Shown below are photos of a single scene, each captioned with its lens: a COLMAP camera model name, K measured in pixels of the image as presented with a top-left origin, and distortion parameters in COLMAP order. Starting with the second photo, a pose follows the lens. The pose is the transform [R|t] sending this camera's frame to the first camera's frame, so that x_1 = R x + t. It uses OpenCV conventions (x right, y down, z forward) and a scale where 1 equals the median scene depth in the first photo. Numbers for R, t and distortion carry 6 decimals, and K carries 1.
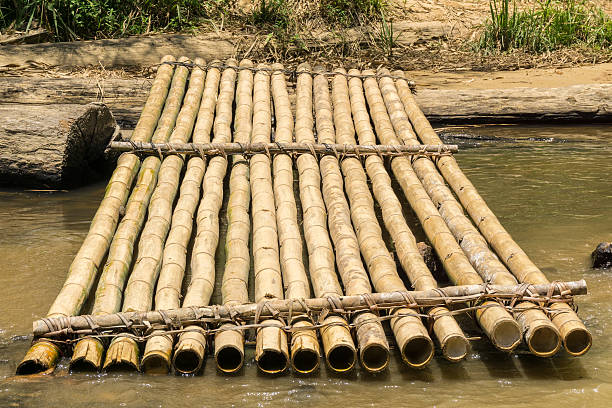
lens RADIAL K [[2133.3, 0, 306.0], [0, 2133.3, 204.0], [0, 0, 1]] dist [0.137699, -0.603782]
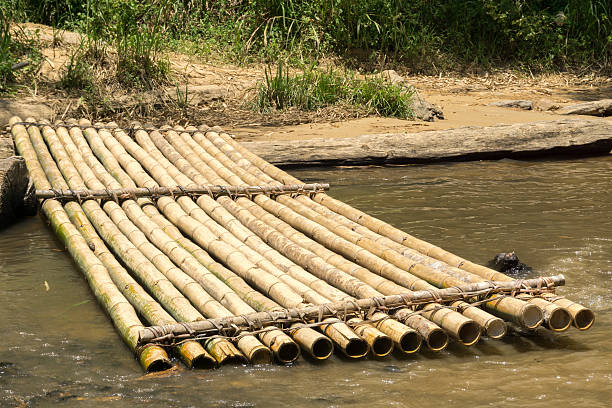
lens RADIAL K [[2133.3, 0, 306.0], [0, 2133.3, 204.0], [0, 0, 1]] dist [0.137699, -0.603782]
pose [[0.941884, -0.032341, 0.334379, -0.306616], [0.045252, 0.998498, -0.030893, 0.018157], [-0.332877, 0.044229, 0.941932, -0.109007]]
